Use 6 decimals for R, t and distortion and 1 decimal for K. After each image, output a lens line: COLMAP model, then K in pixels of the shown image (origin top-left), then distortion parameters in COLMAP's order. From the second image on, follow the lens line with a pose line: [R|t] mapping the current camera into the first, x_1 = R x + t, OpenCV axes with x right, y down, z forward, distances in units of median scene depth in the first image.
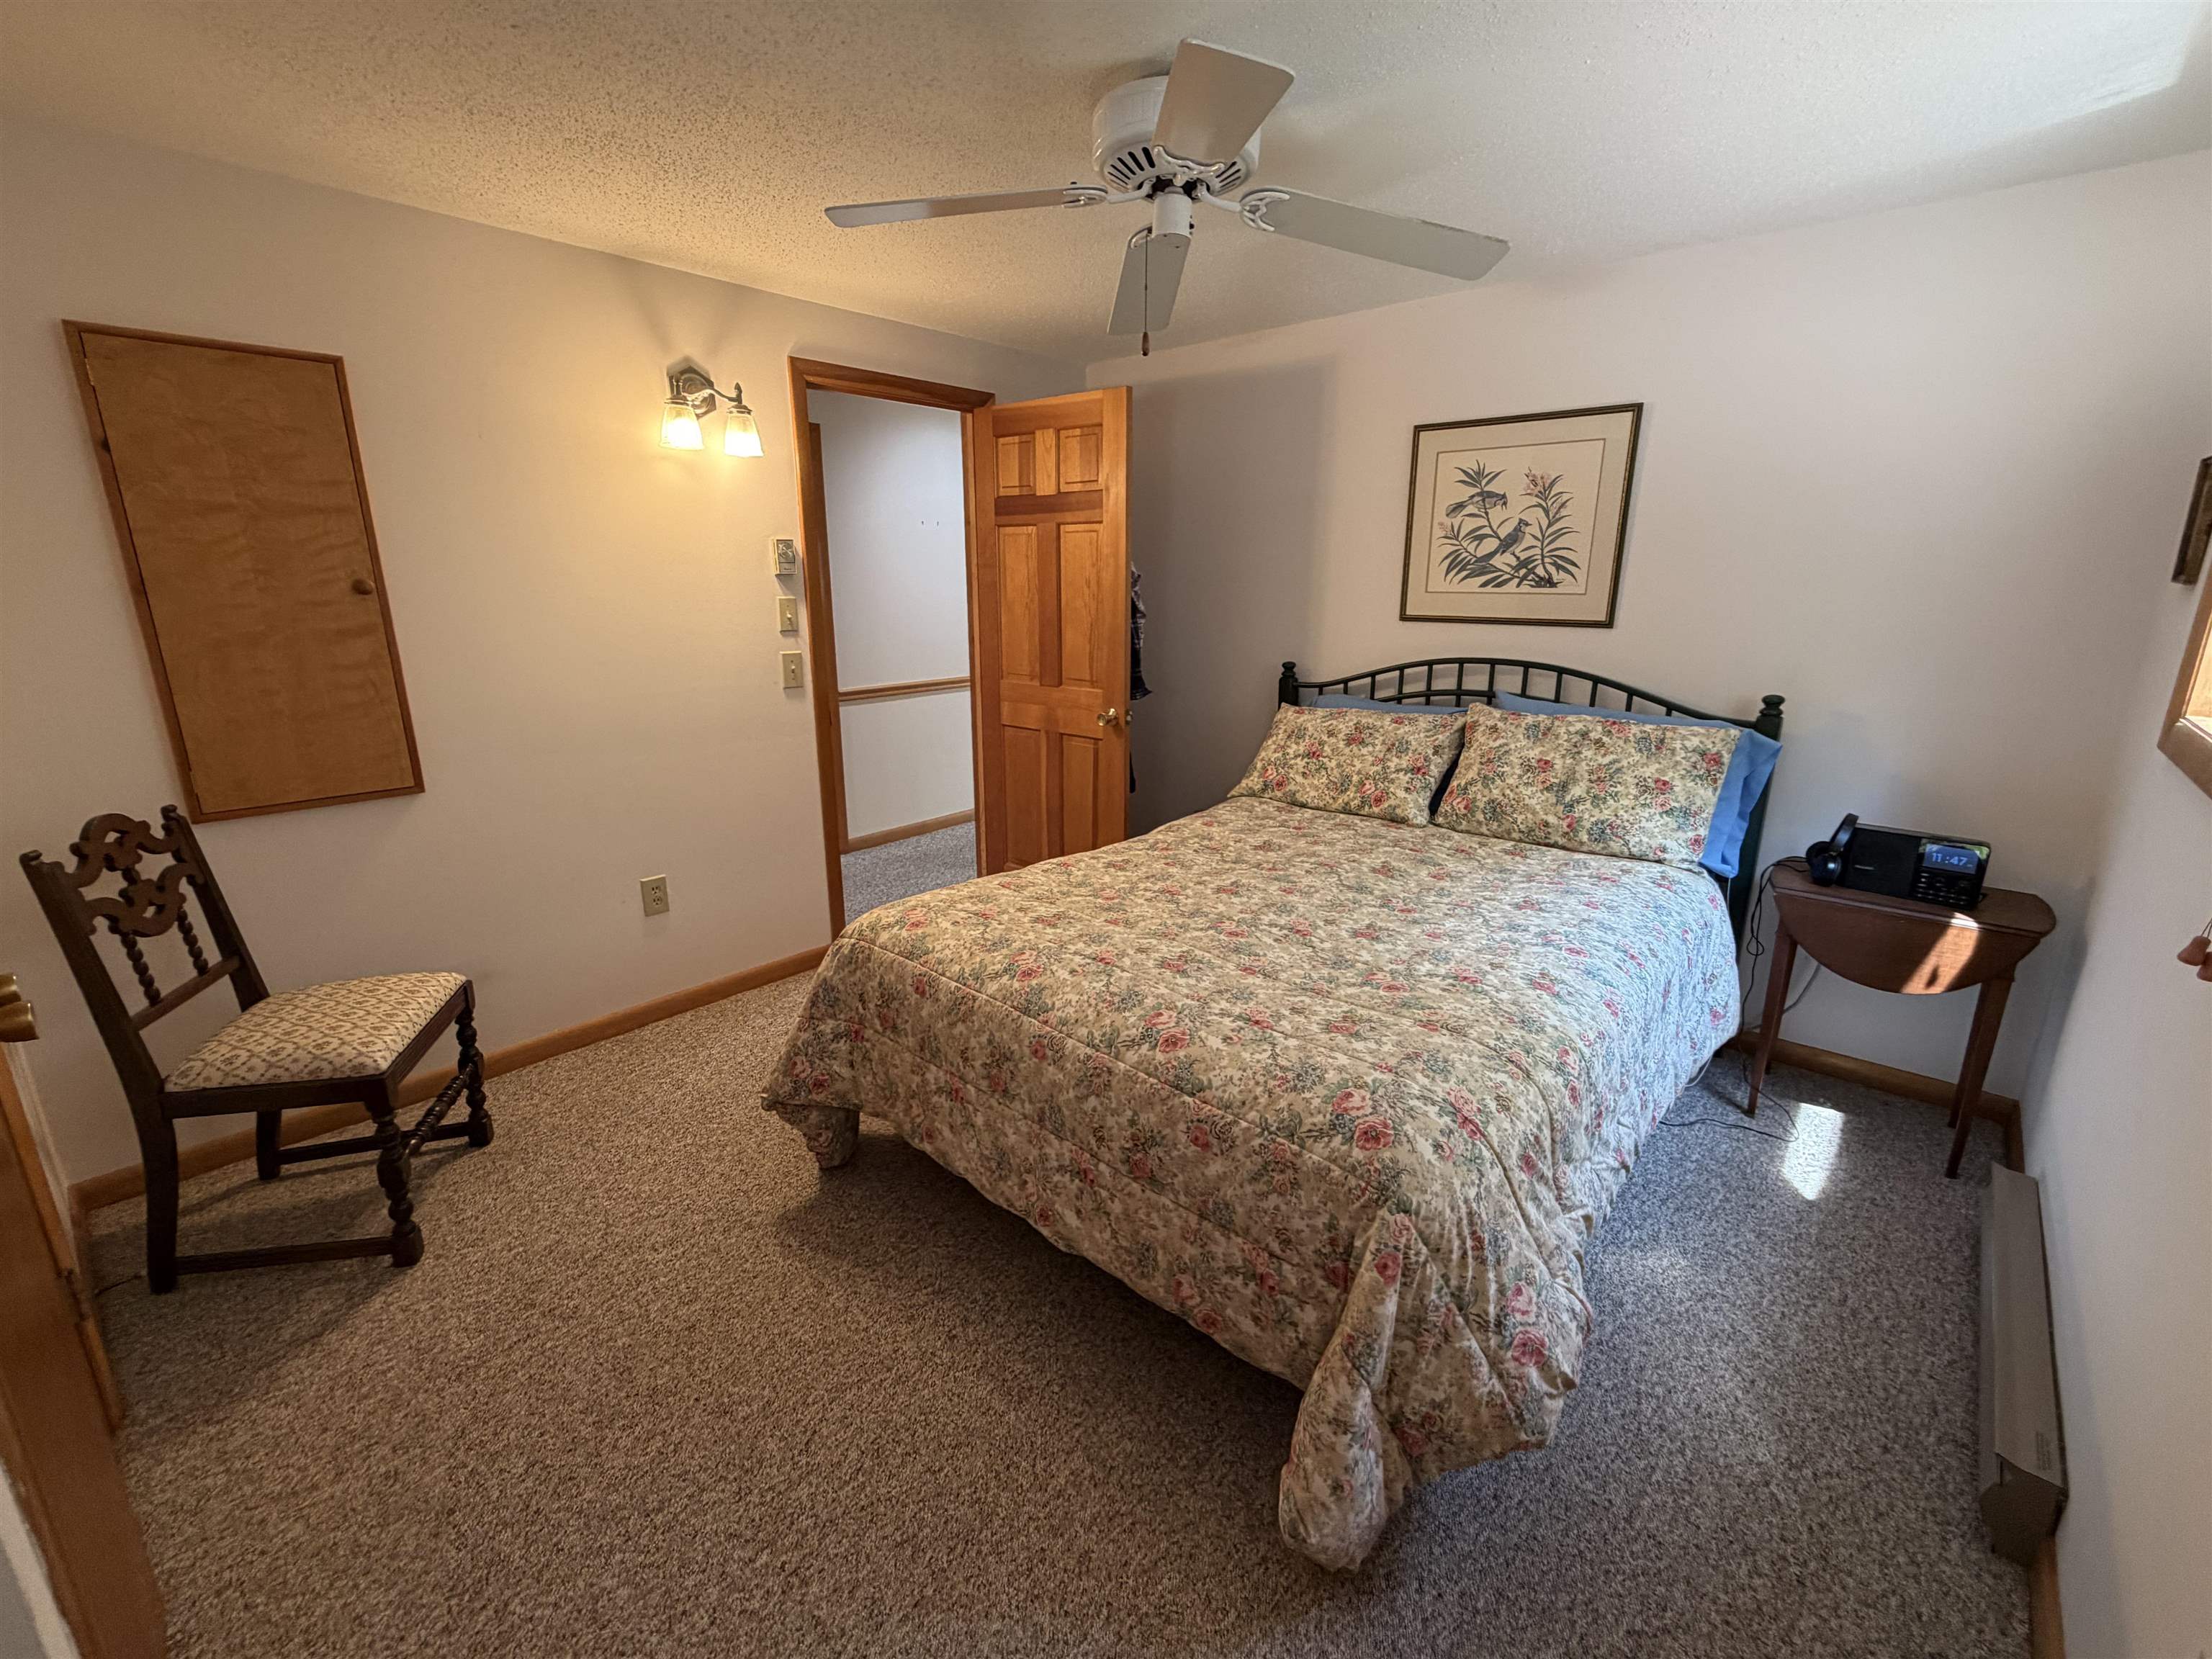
lens RADIAL K [[954.5, 0, 1107.5], [0, 954.5, 829.3], [0, 0, 1]] dist [0.001470, -0.000498]
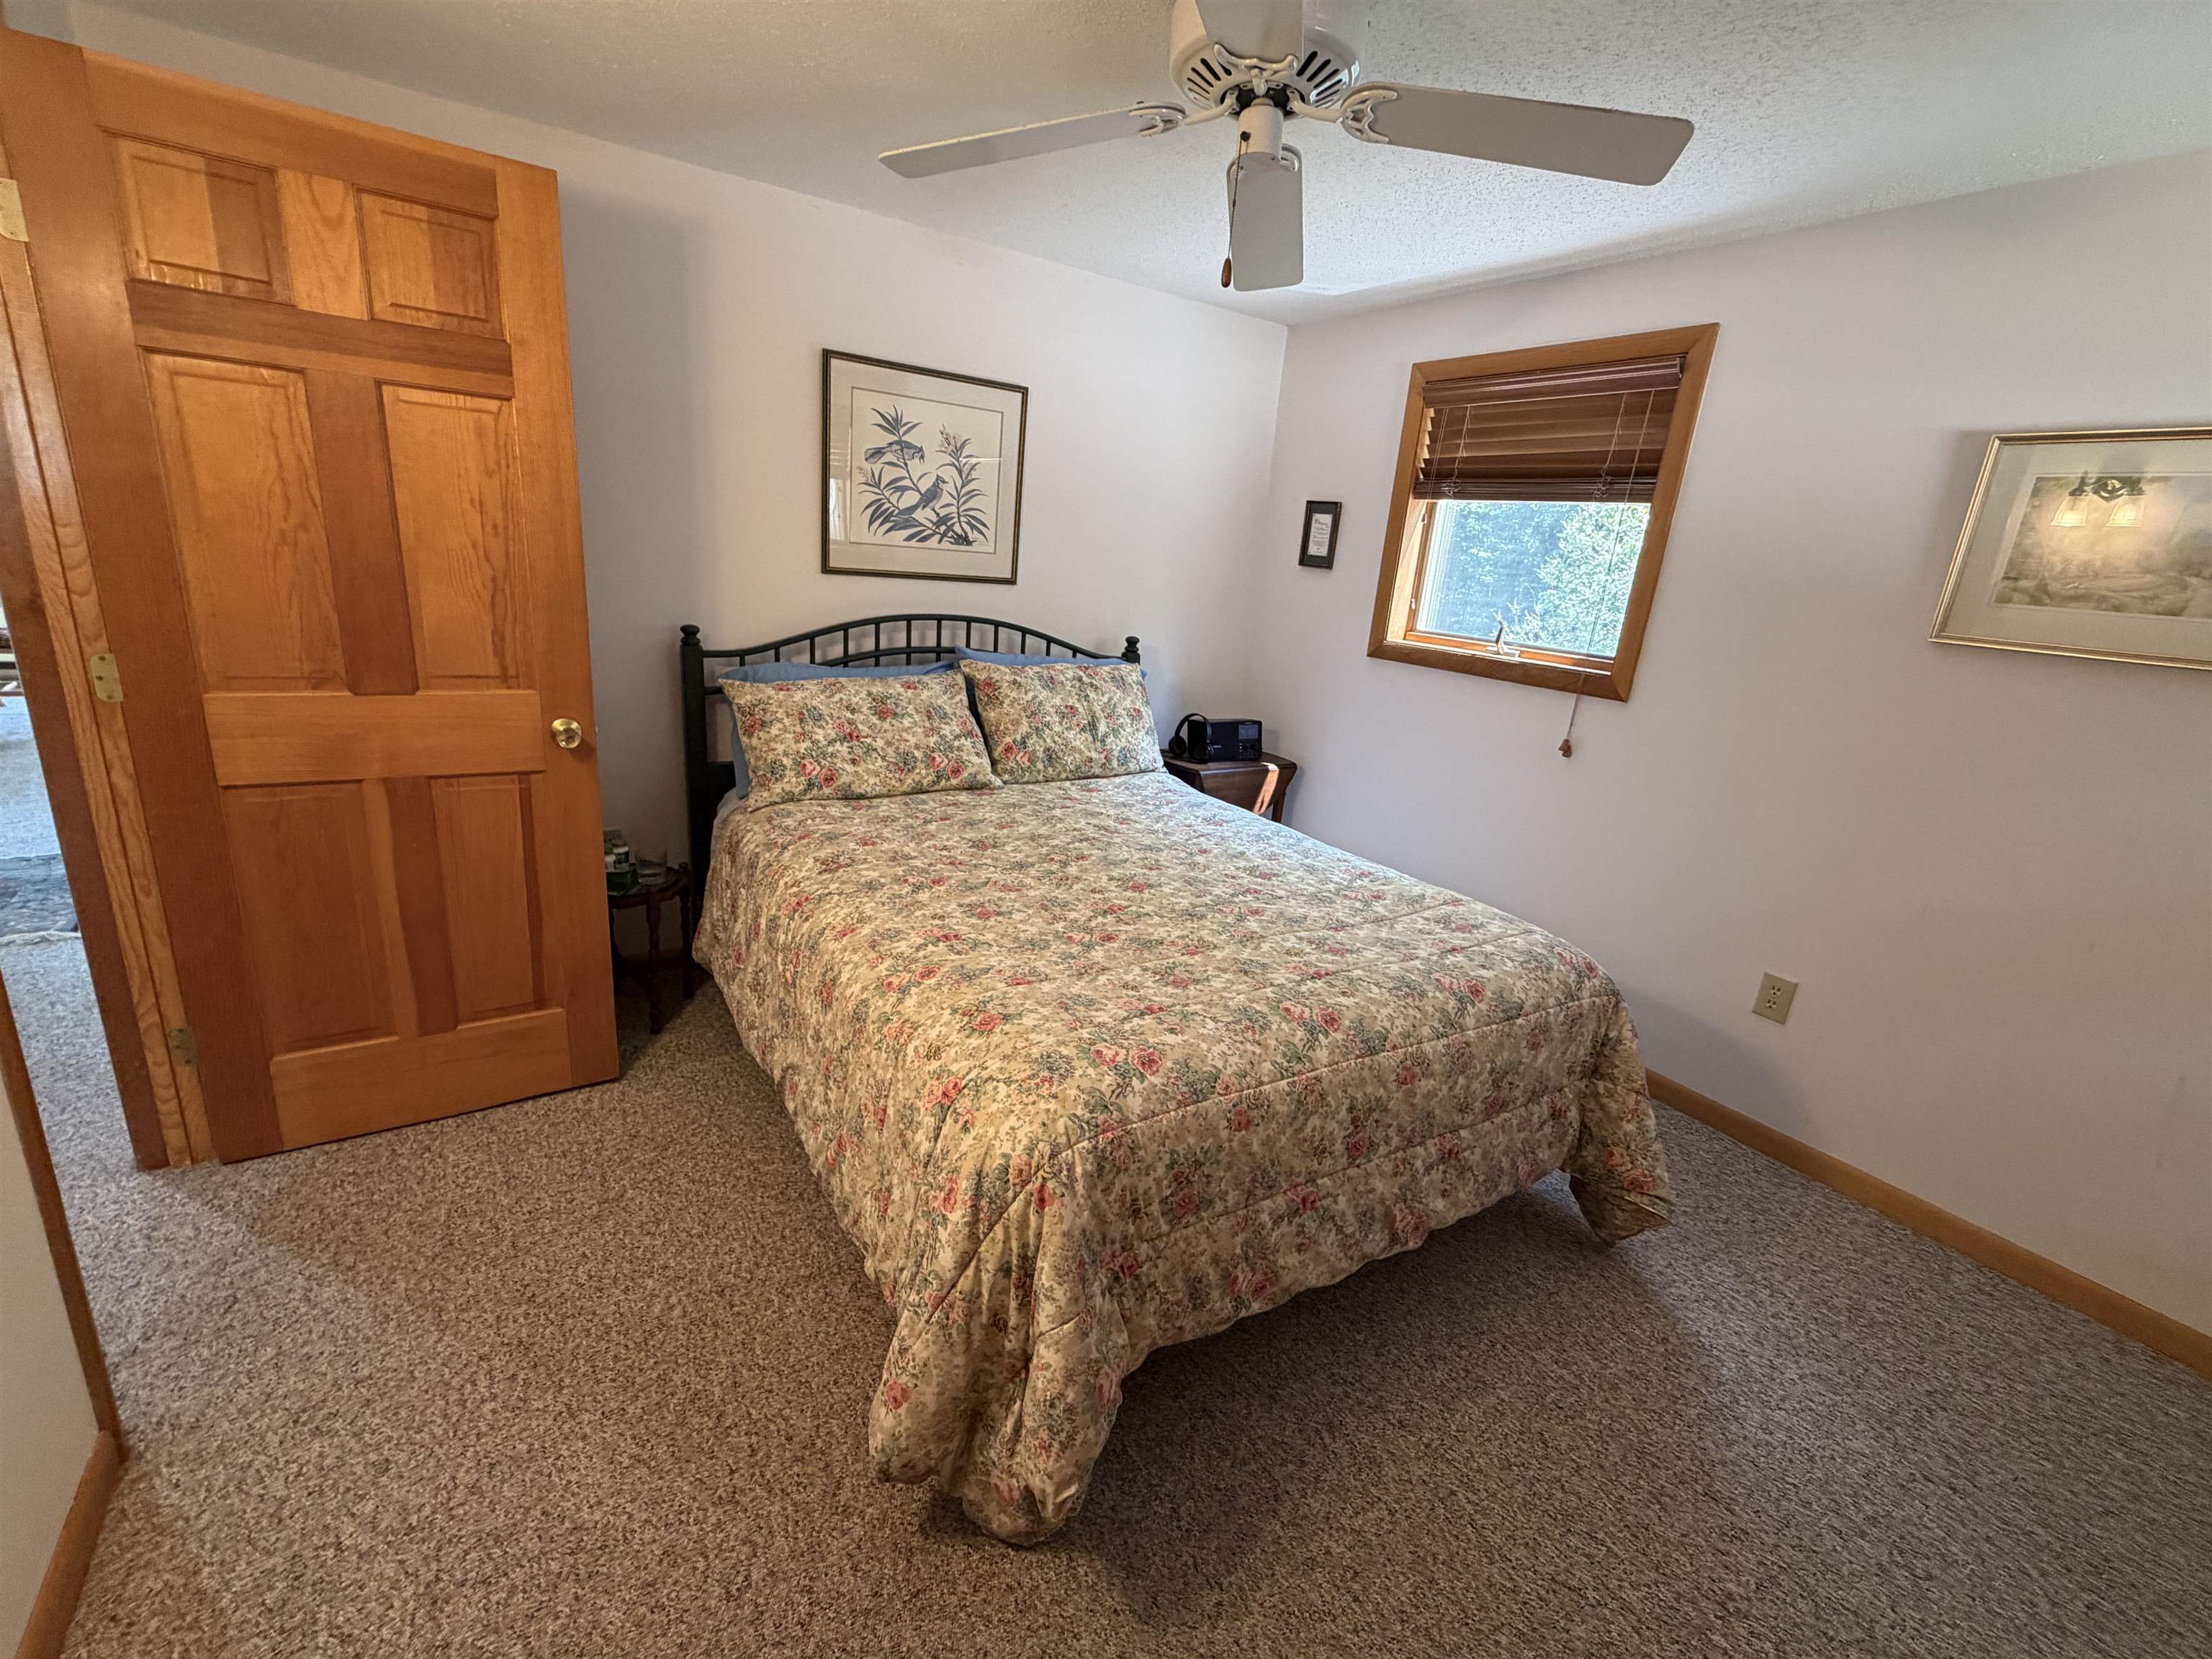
lens RADIAL K [[954.5, 0, 1103.5], [0, 954.5, 828.2], [0, 0, 1]] dist [0.001470, -0.000498]
pose [[0.264811, -0.251054, 0.931046, -0.594767], [0.170611, 0.962481, 0.211005, -0.155947], [-0.949088, 0.102970, 0.297708, 0.600555]]
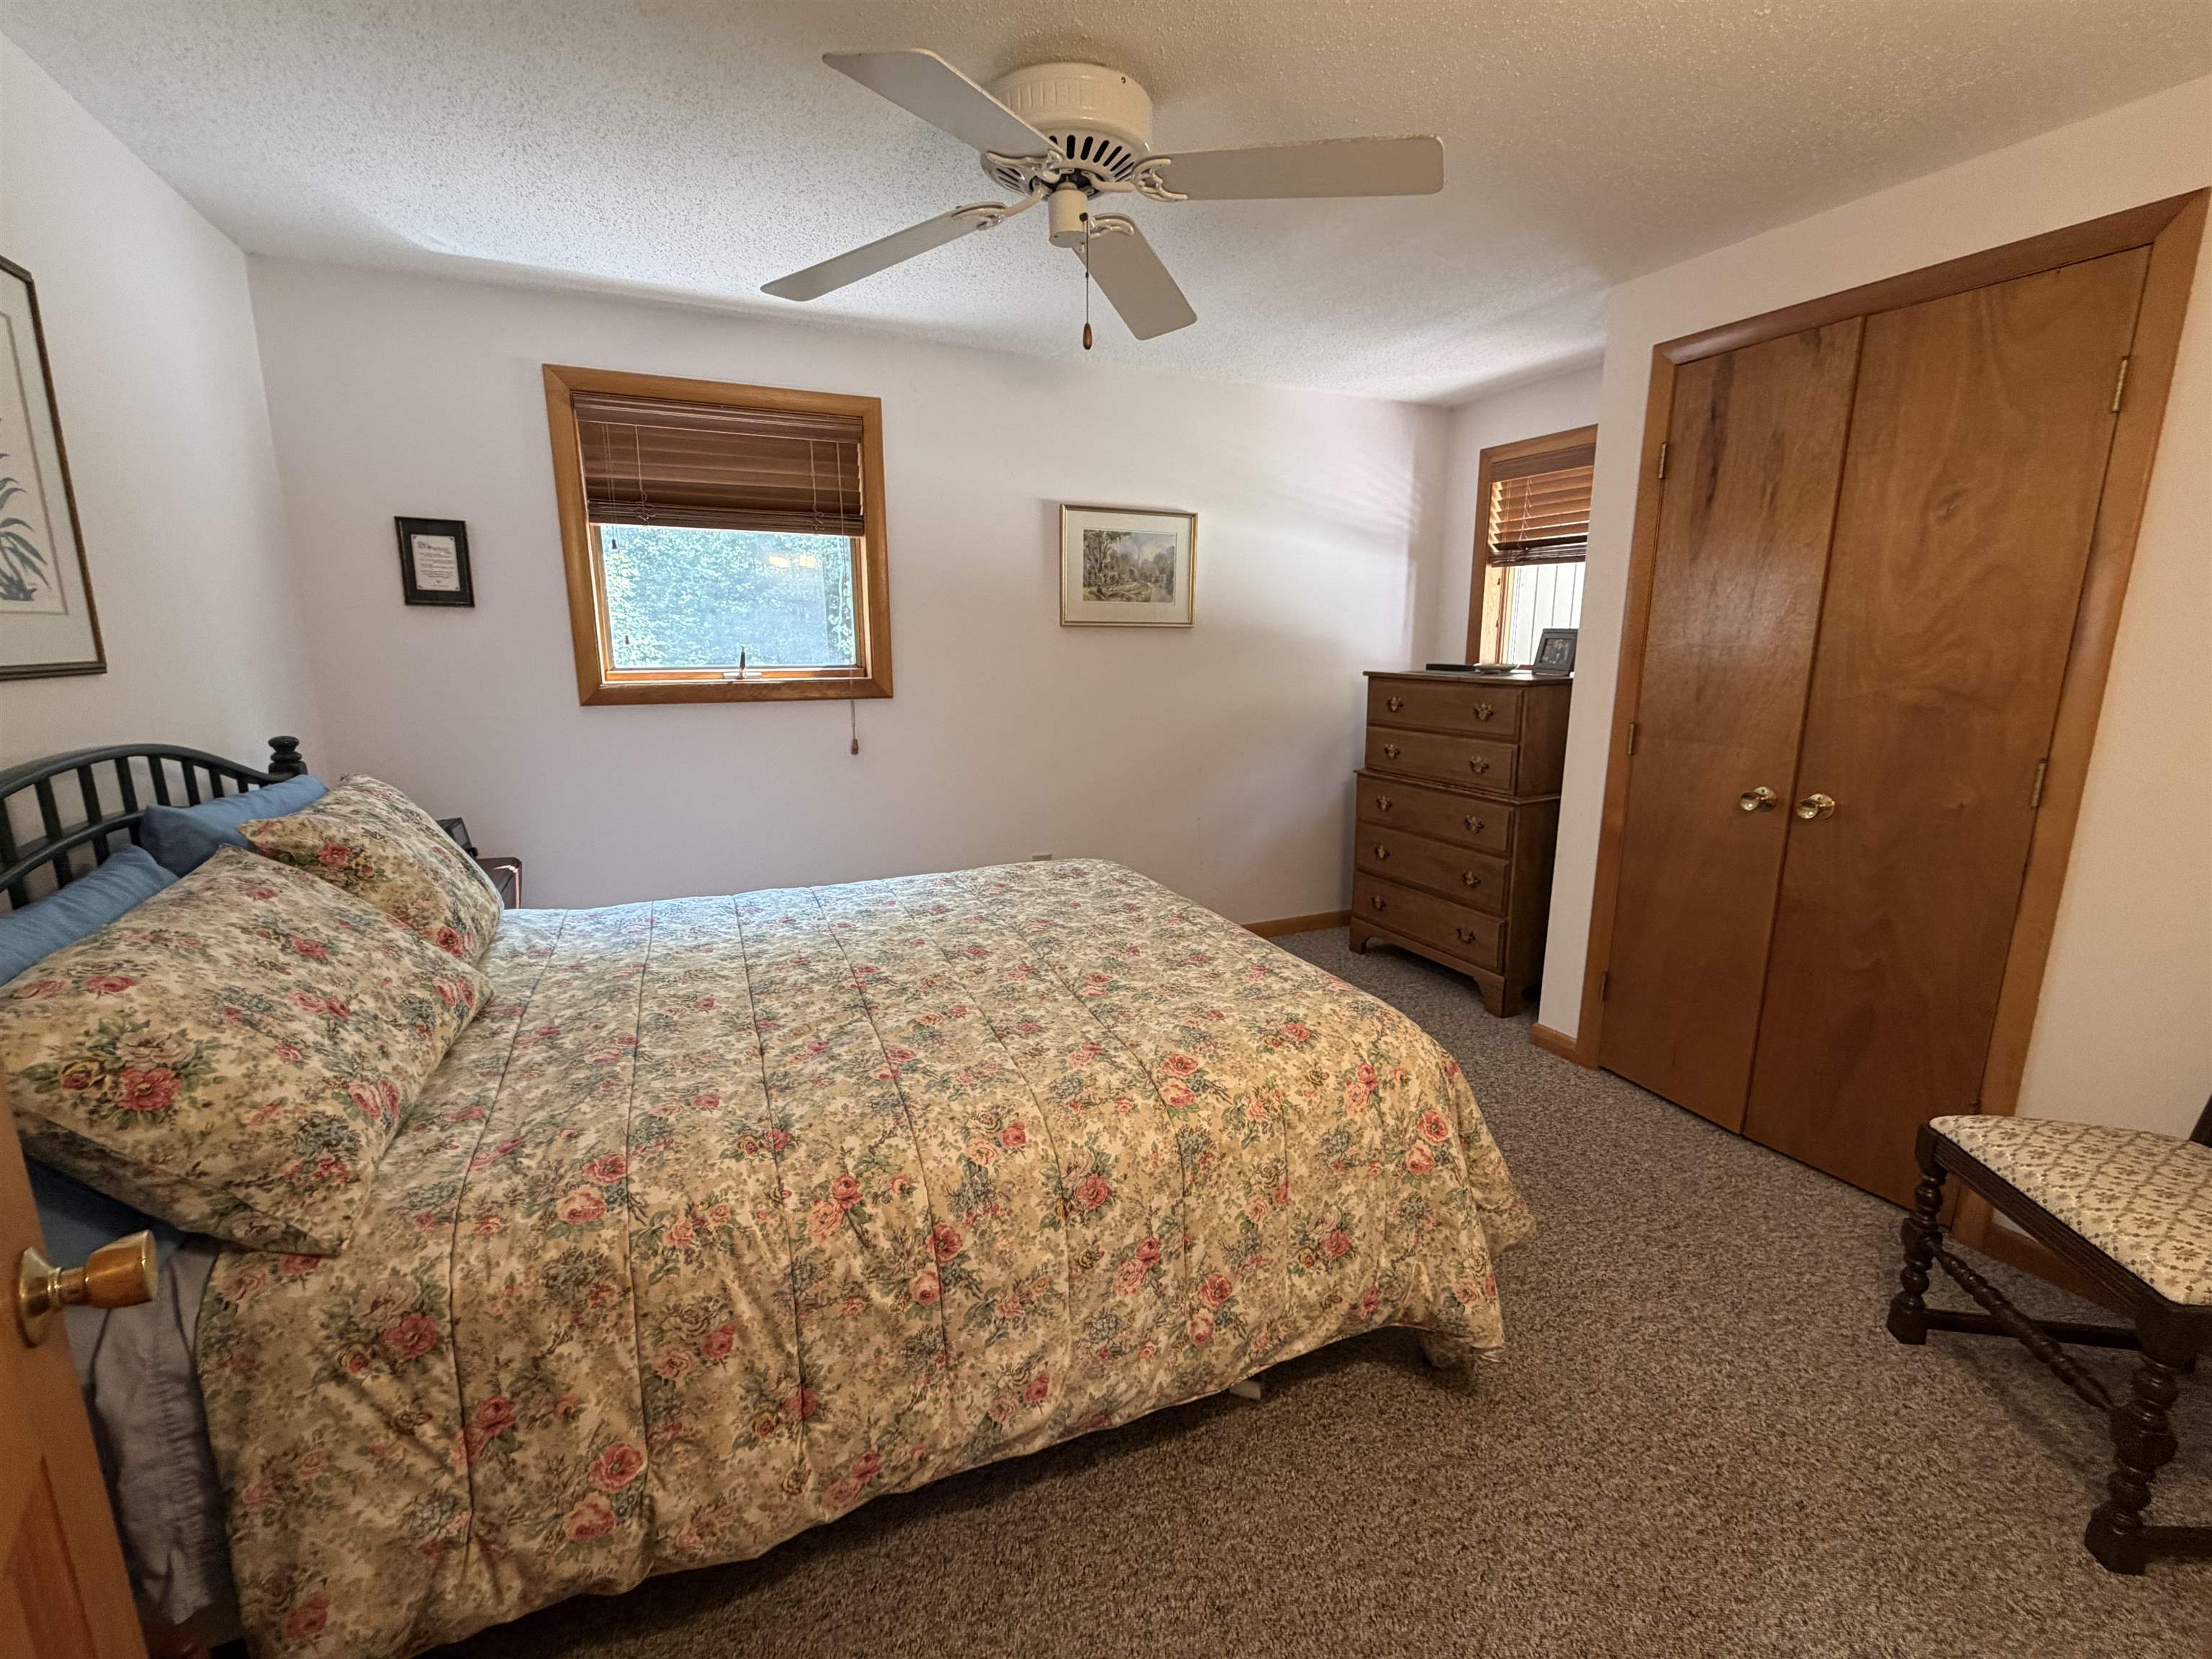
lens RADIAL K [[954.5, 0, 1105.5], [0, 954.5, 829.1], [0, 0, 1]] dist [0.001470, -0.000498]
pose [[-0.912611, -0.085706, 0.399745, -0.254486], [0.102774, 0.898286, 0.427224, -0.315101], [-0.395701, 0.430973, -0.810977, 1.290389]]
